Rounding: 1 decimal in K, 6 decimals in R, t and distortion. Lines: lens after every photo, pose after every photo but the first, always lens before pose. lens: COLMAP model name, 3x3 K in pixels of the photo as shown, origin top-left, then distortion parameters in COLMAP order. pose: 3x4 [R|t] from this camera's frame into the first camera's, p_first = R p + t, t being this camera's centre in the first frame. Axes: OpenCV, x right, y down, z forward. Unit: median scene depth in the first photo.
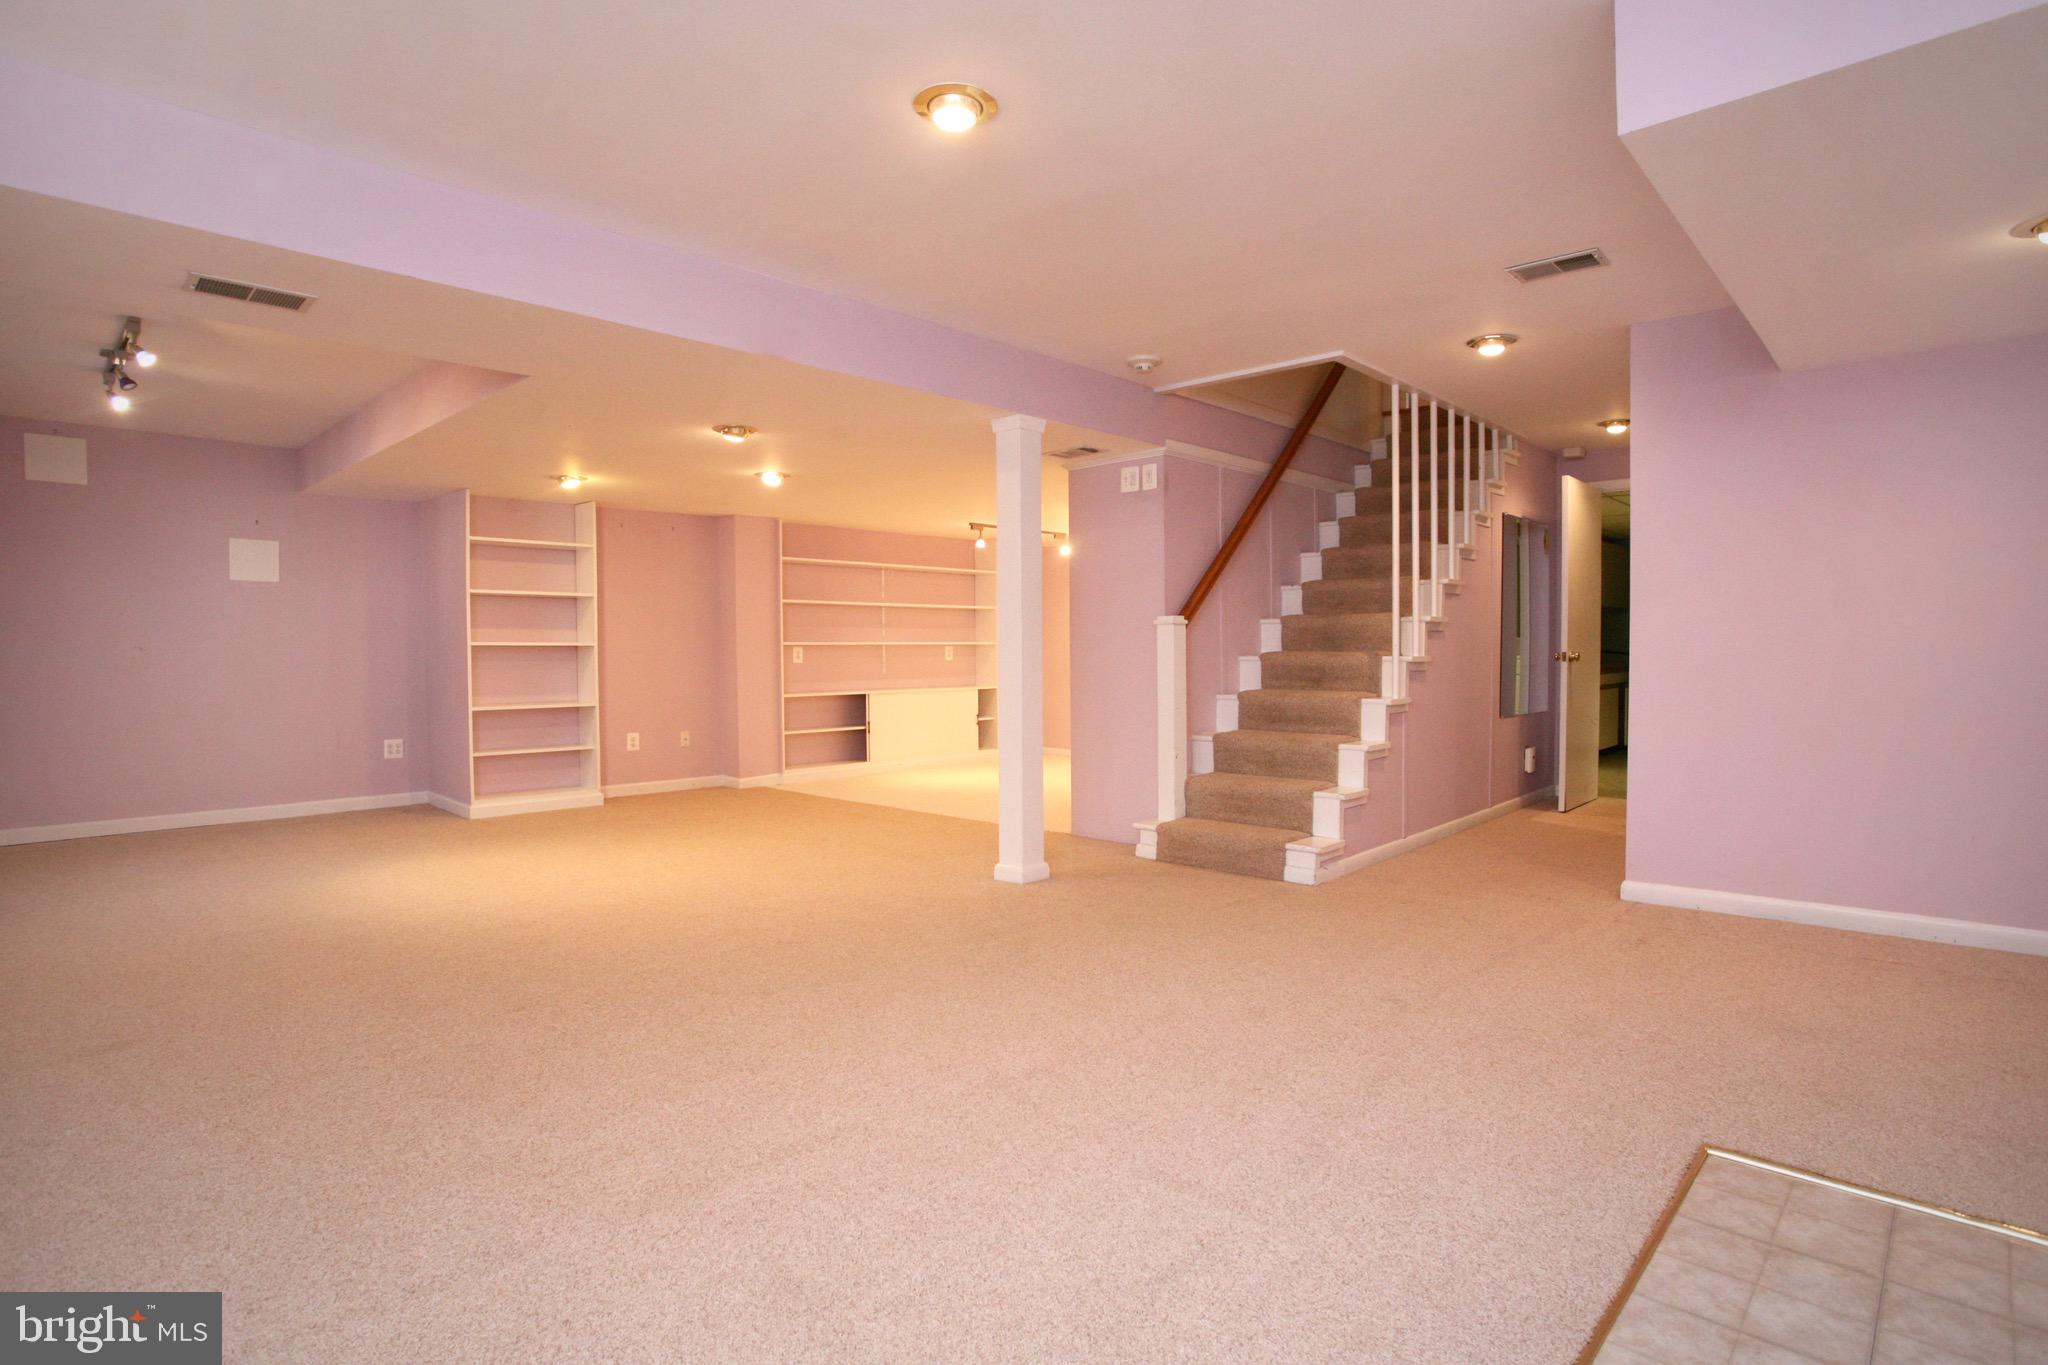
lens RADIAL K [[996.4, 0, 1035.7], [0, 996.4, 682.3], [0, 0, 1]] dist [-0.087106, 0.037179]
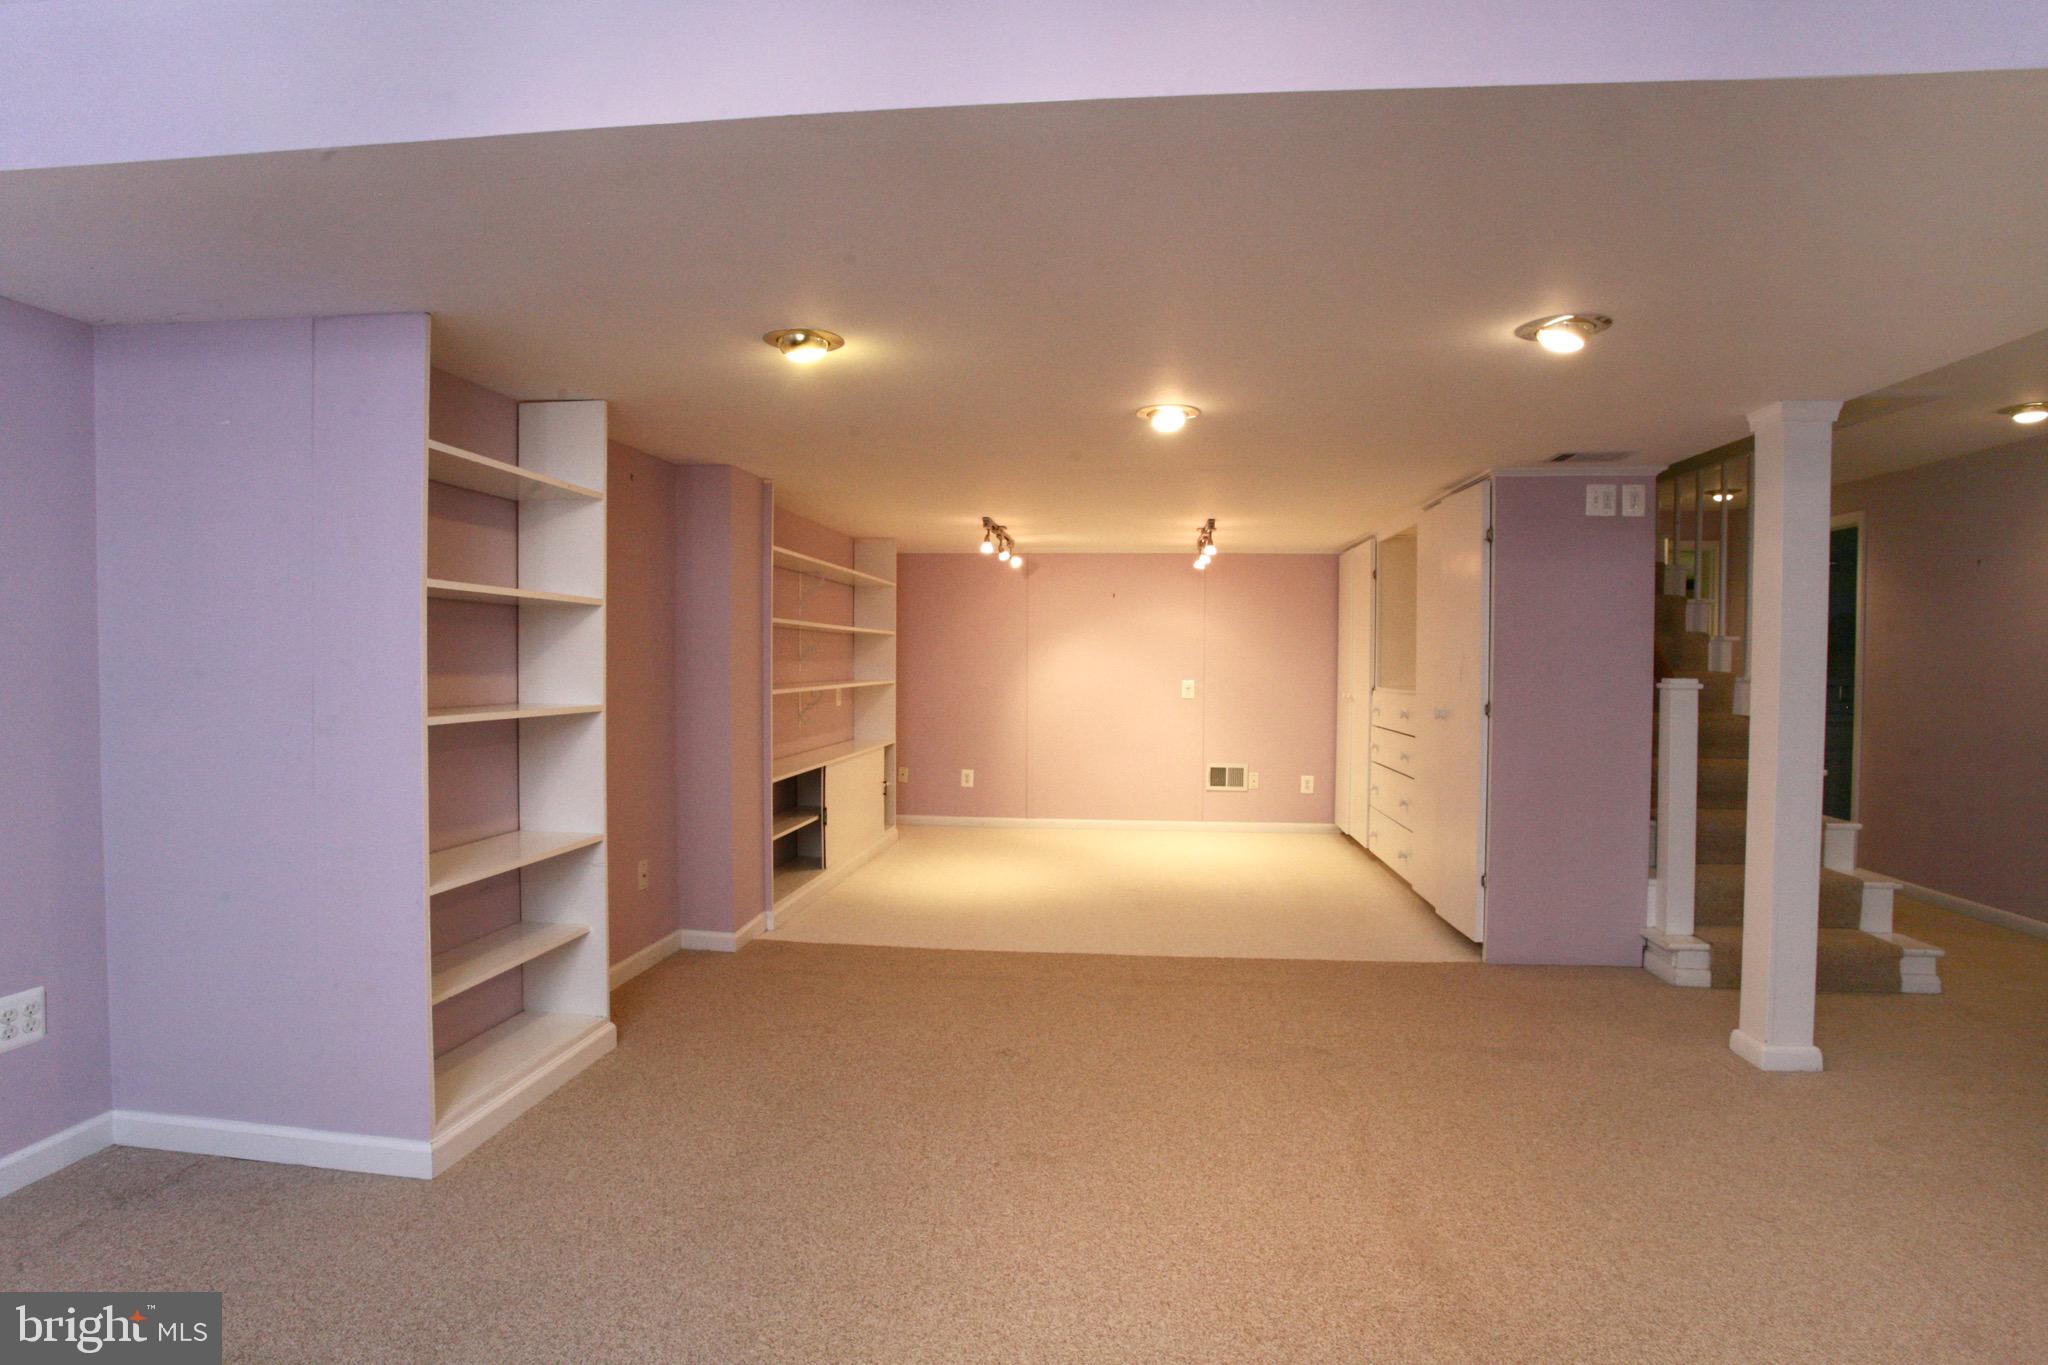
lens RADIAL K [[996.4, 0, 1035.7], [0, 996.4, 682.3], [0, 0, 1]] dist [-0.087106, 0.037179]
pose [[0.821670, 0.005314, 0.569939, -0.580257], [0.002924, 0.999904, -0.013538, -0.046912], [-0.569957, 0.012791, 0.821575, 0.538035]]
